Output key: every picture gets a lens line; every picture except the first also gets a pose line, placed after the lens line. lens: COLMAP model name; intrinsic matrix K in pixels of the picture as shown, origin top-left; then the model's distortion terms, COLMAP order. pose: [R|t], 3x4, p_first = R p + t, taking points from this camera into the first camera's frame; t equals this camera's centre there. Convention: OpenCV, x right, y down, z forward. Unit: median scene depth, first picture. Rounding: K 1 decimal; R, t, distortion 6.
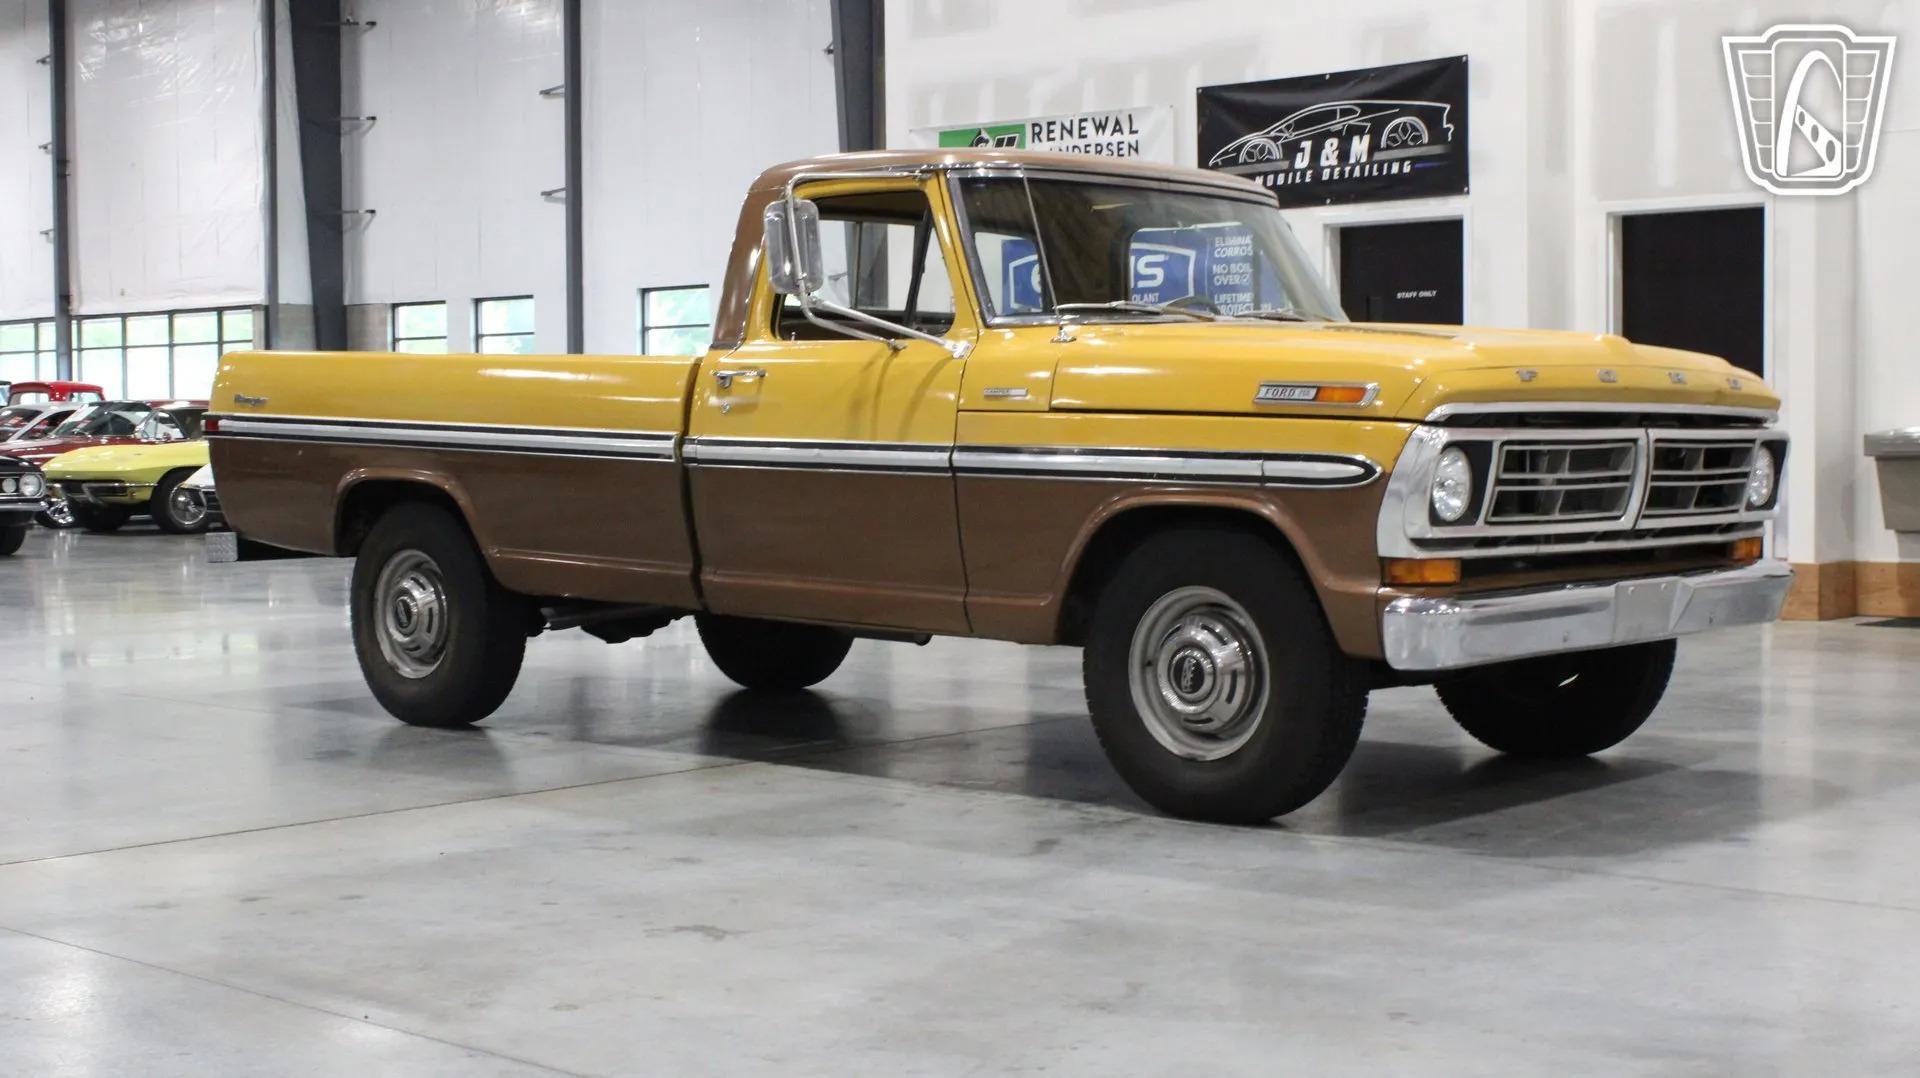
lens RADIAL K [[2586.0, 0, 955.4], [0, 2586.0, 516.6], [0, 0, 1]] dist [-0.044441, 0.023070]
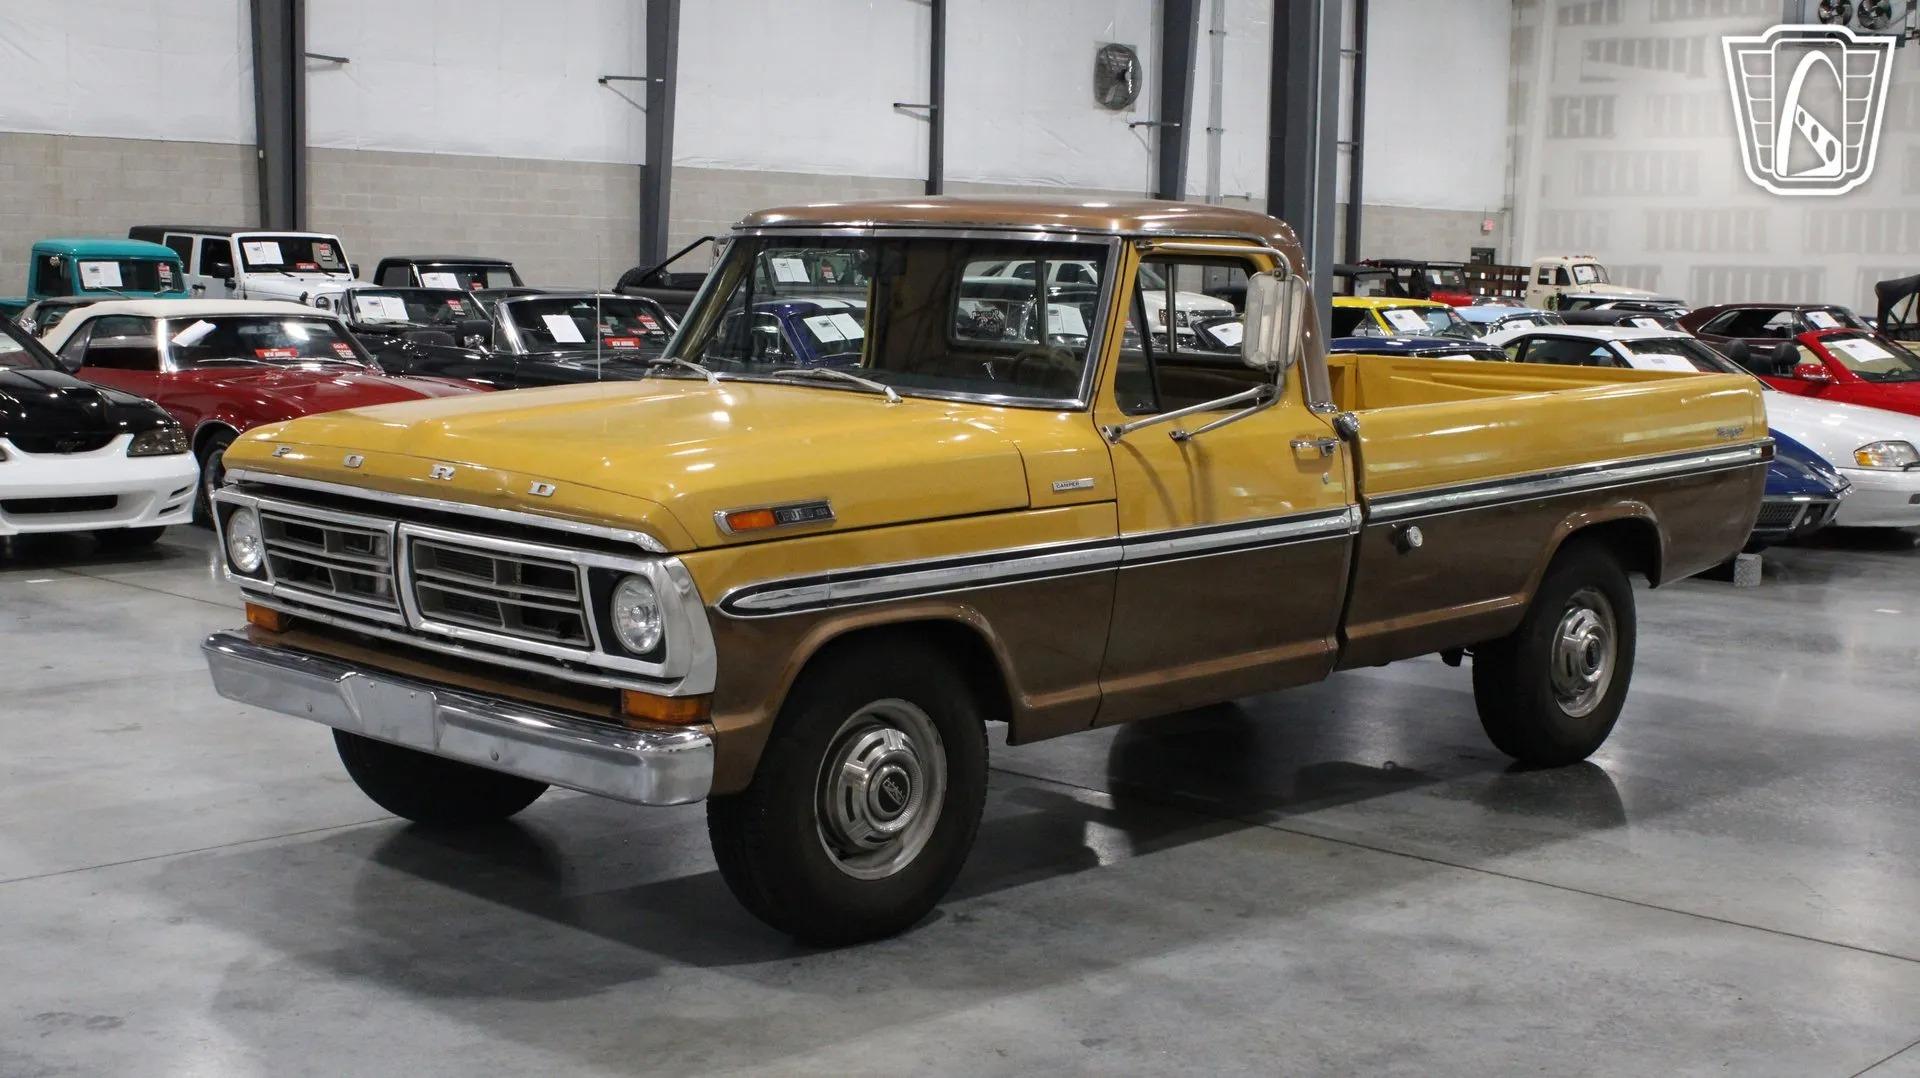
lens RADIAL K [[2502.1, 0, 962.2], [0, 2502.1, 537.0], [0, 0, 1]] dist [-0.046278, -0.008182]
pose [[-0.035453, 0.114210, -0.992824, 0.594977], [-0.055309, 0.991701, 0.116056, -0.074494], [0.997840, 0.059027, -0.028842, 0.630697]]
